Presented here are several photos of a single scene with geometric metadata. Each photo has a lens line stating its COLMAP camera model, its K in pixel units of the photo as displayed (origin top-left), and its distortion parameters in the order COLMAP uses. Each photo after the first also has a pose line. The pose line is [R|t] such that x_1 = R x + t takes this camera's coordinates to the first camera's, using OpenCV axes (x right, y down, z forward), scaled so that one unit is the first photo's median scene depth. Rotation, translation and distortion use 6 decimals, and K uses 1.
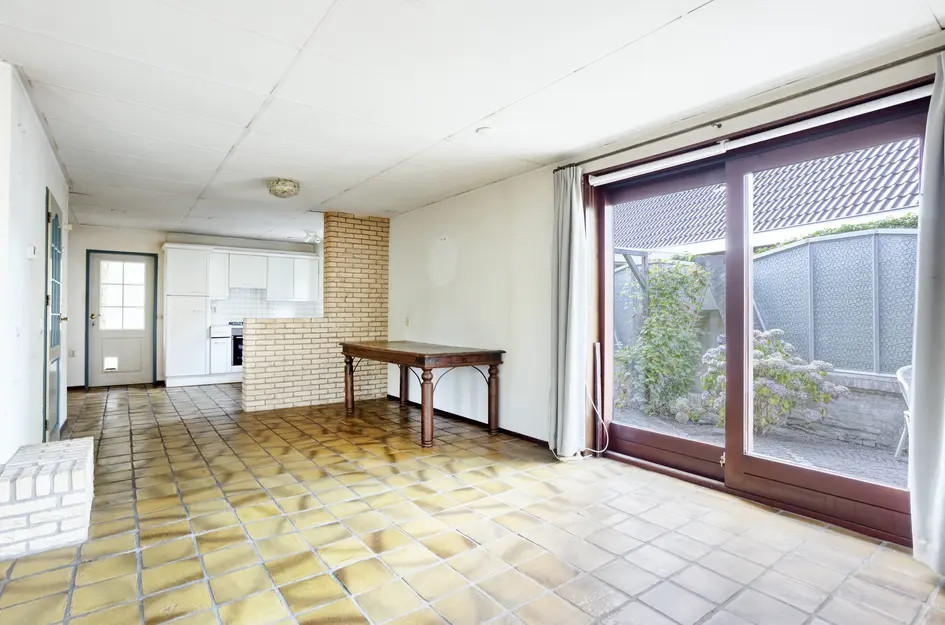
lens RADIAL K [[476.1, 0, 466.6], [0, 476.1, 310.2], [0, 0, 1]] dist [-0.030646, 0.014936]
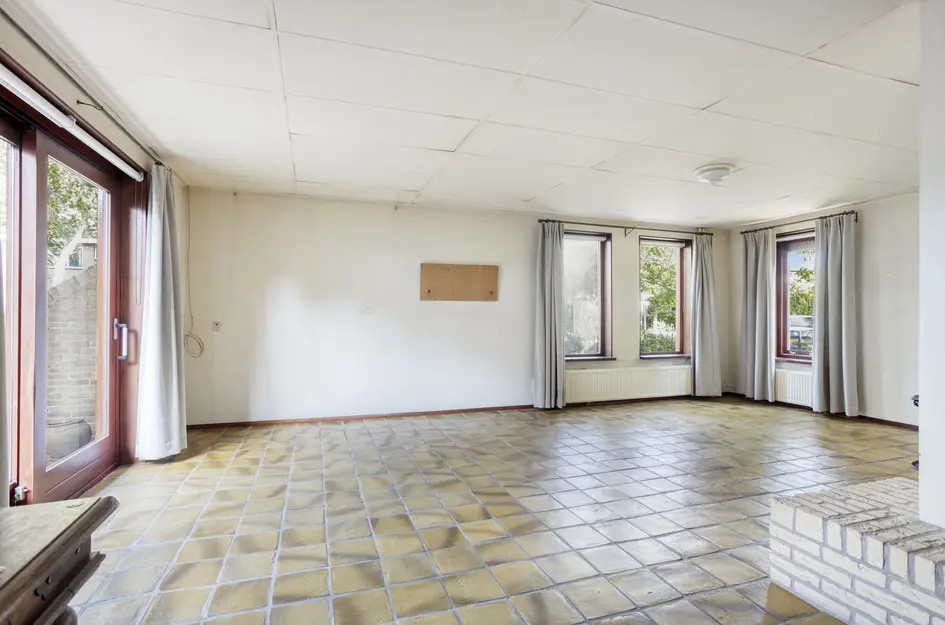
lens RADIAL K [[476.1, 0, 466.6], [0, 476.1, 310.2], [0, 0, 1]] dist [-0.030646, 0.014936]
pose [[-0.950790, -0.004764, 0.309798, -0.277873], [-0.011340, 0.999747, -0.019426, 0.007271], [-0.309627, -0.021983, -0.950604, 1.023091]]
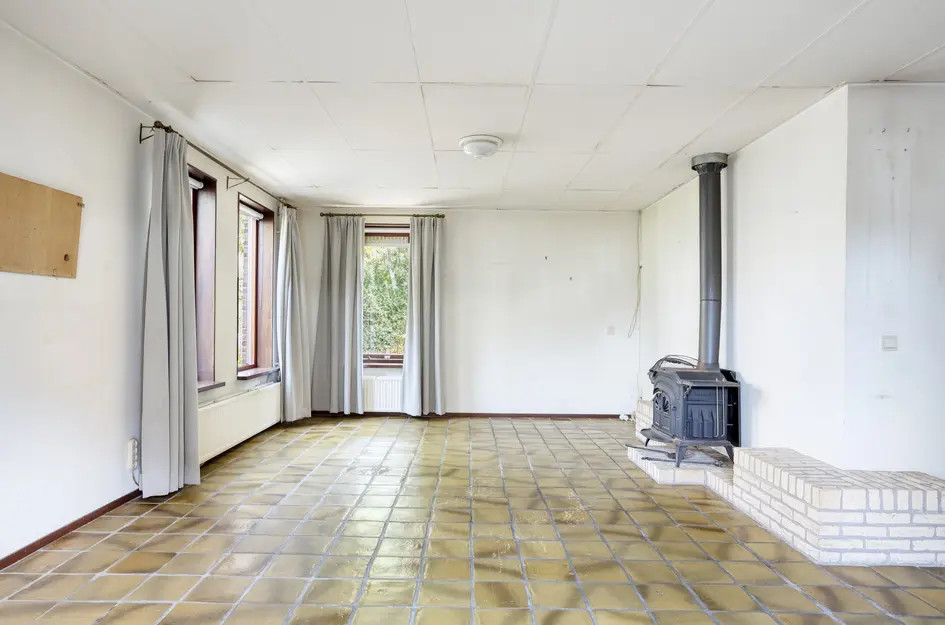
lens RADIAL K [[574.5, 0, 472.5], [0, 574.5, 312.5], [0, 0, 1]] dist [-0.000890, 0.002735]
pose [[-0.595154, -0.021947, -0.803312, 0.277358], [-0.008294, 0.999742, -0.021168, 0.006988], [0.803569, -0.005935, -0.595183, 0.573543]]
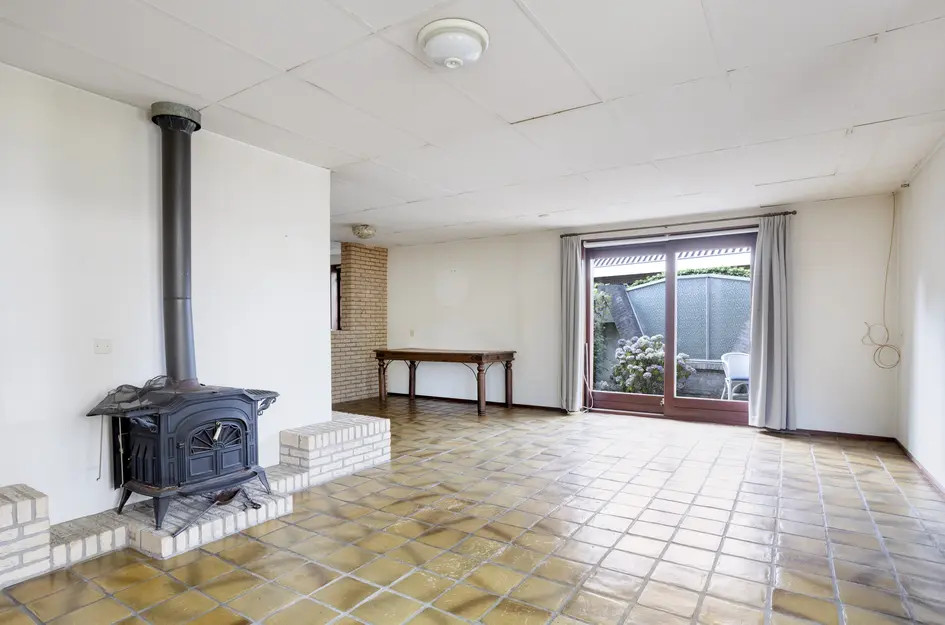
lens RADIAL K [[504.1, 0, 473.2], [0, 504.1, 336.1], [0, 0, 1]] dist [-0.000800, -0.000040]
pose [[0.932394, -0.013219, 0.361201, -0.601876], [0.003710, 0.999628, 0.027005, -0.004173], [-0.361424, -0.023839, 0.932097, -0.408161]]
